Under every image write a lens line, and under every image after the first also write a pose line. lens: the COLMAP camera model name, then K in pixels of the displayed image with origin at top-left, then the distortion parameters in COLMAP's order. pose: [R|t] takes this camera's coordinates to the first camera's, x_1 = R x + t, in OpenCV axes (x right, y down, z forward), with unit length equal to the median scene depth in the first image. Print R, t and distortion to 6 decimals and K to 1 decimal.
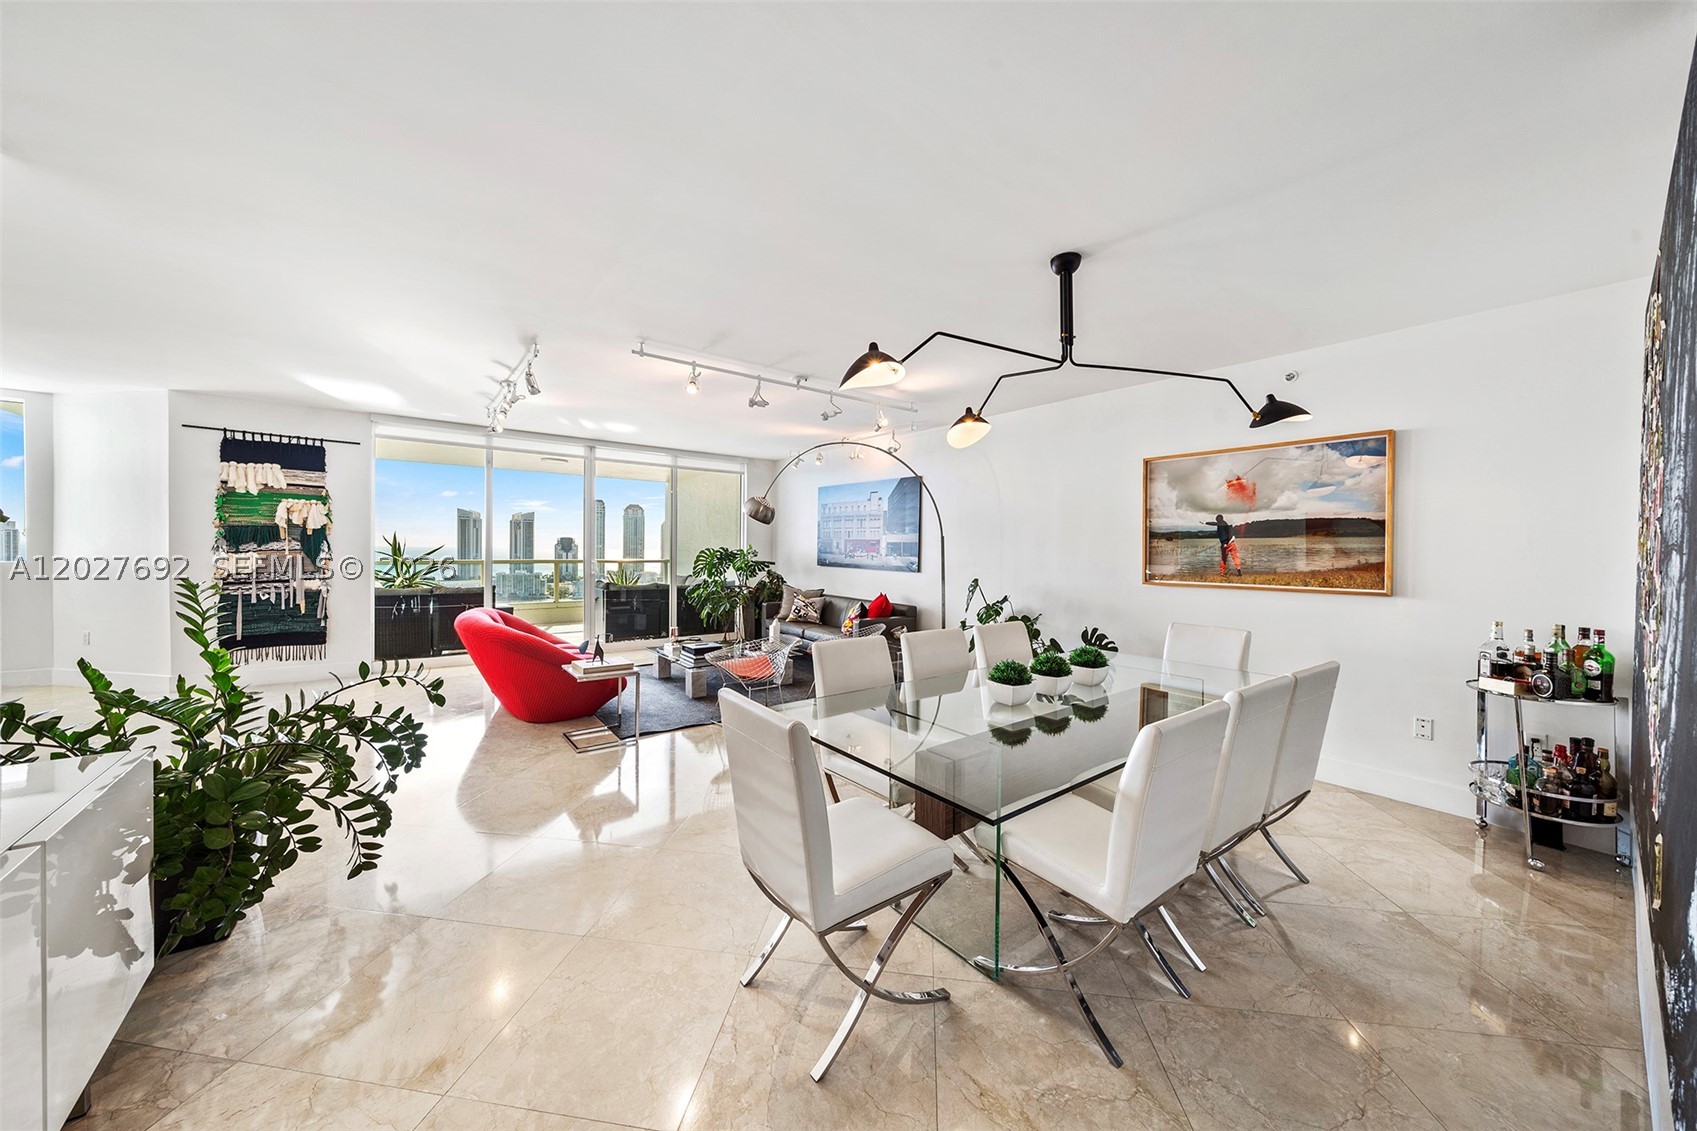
lens RADIAL K [[583.1, 0, 849.7], [0, 583.1, 565.1], [0, 0, 1]] dist [-0.008986, 0.000112]
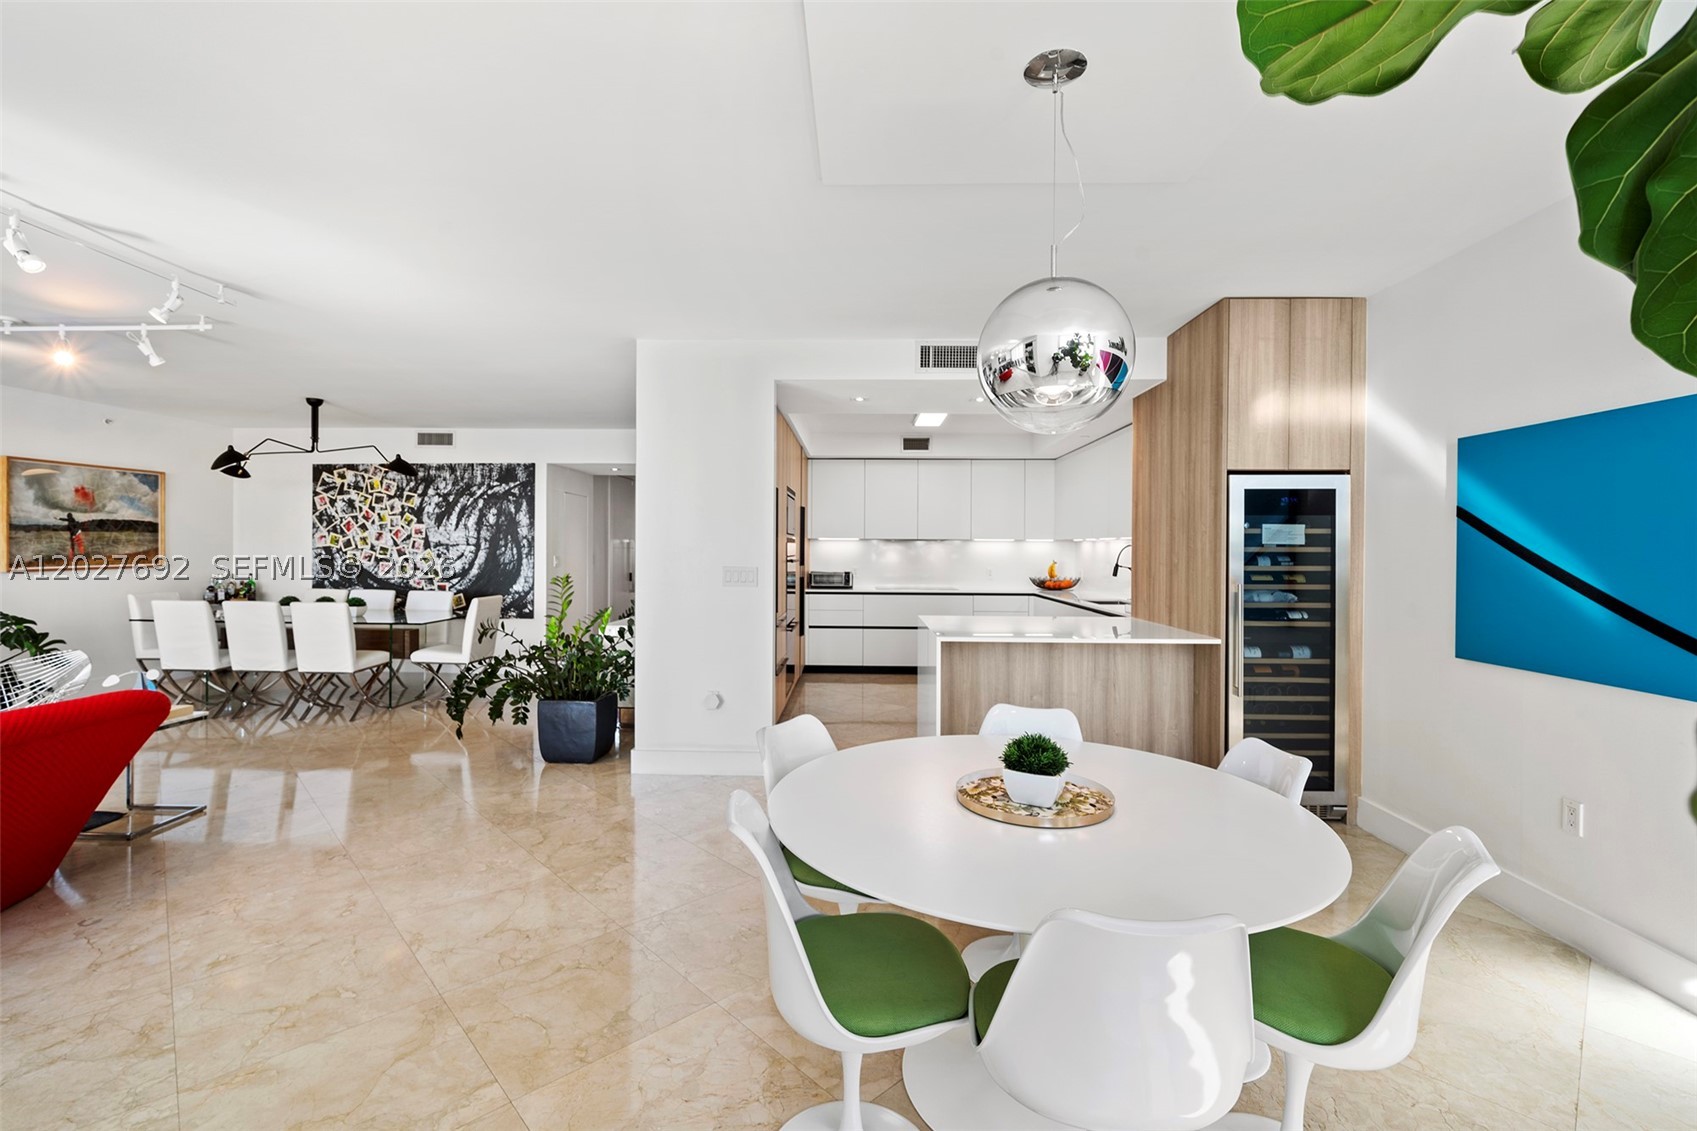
lens RADIAL K [[731.5, 0, 844.5], [0, 731.5, 555.1], [0, 0, 1]] dist [-0.003858, 0.000383]
pose [[-0.780779, -0.026664, 0.624238, -1.600826], [-0.001330, 0.999158, 0.041015, -0.058181], [-0.624806, 0.031193, -0.780157, 1.117031]]
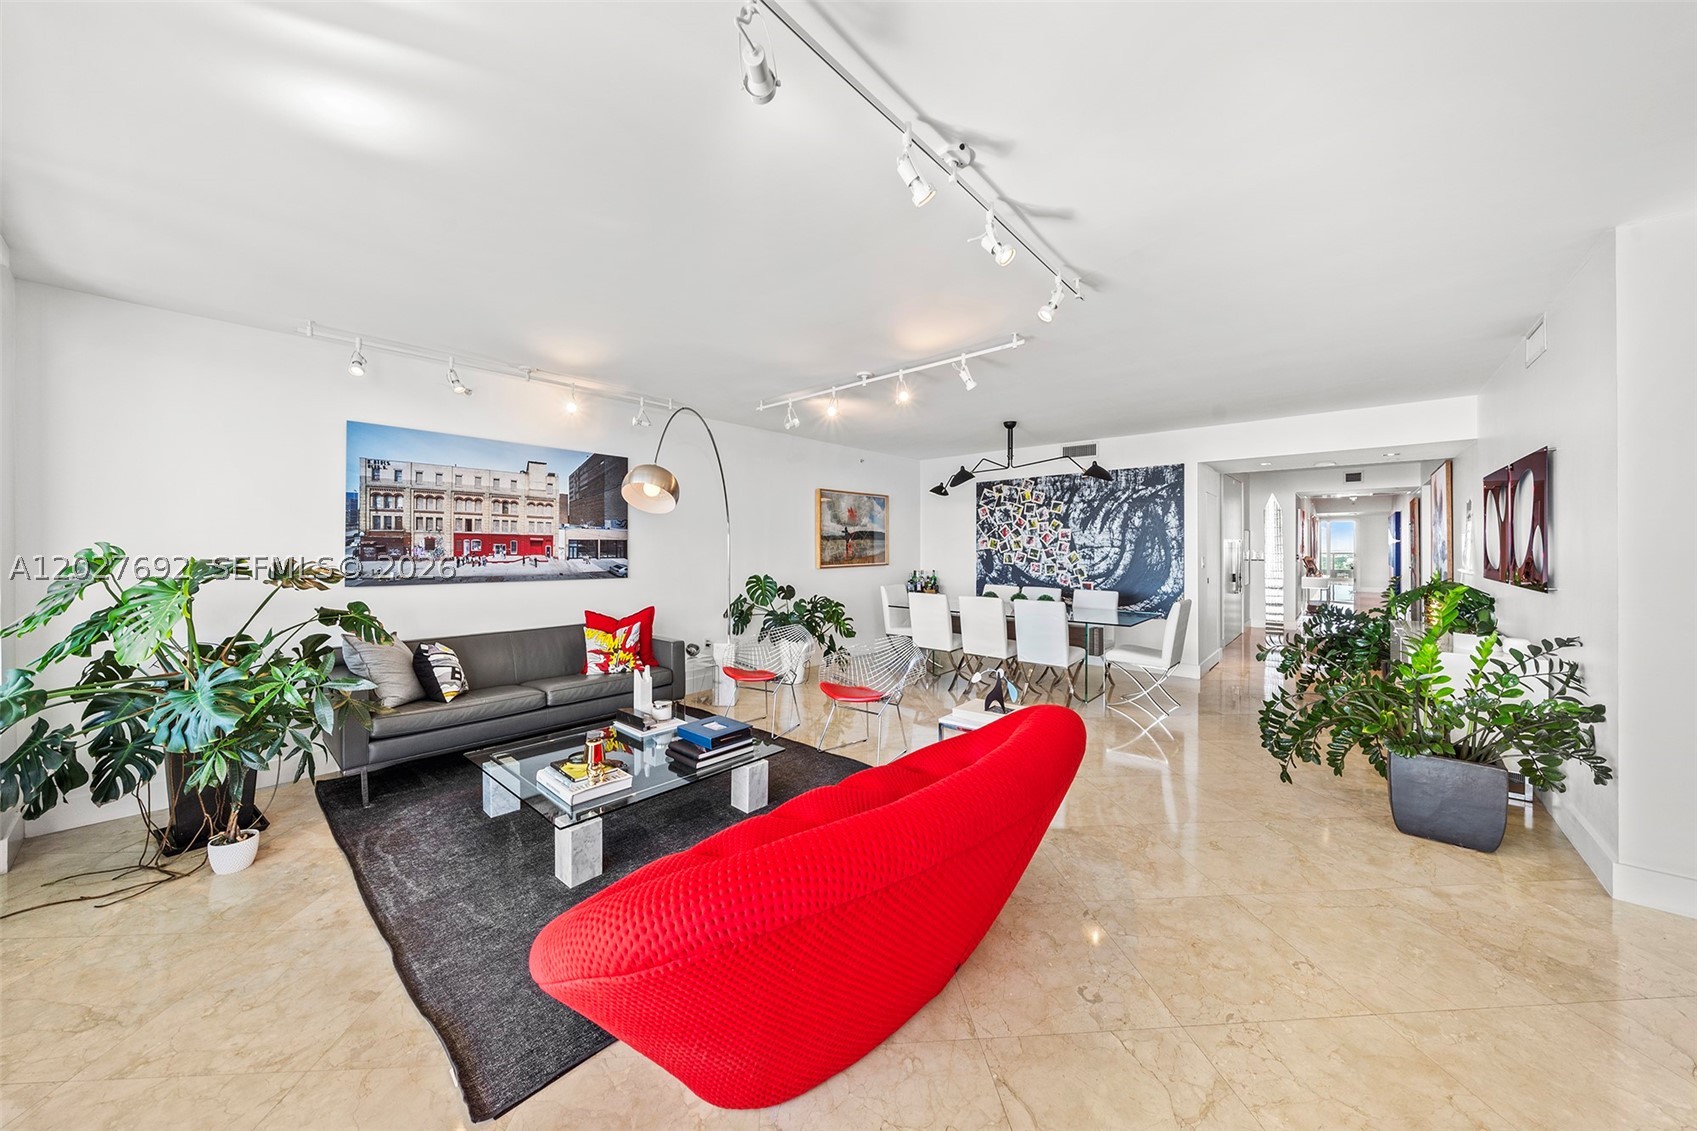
lens RADIAL K [[583.1, 0, 840.0], [0, 583.1, 543.2], [0, 0, 1]] dist [-0.008986, 0.000112]
pose [[-0.198230, -0.007316, 0.980128, -1.081031], [0.026049, 0.999580, 0.012729, -0.055772], [-0.979809, 0.028055, -0.197956, 1.297613]]
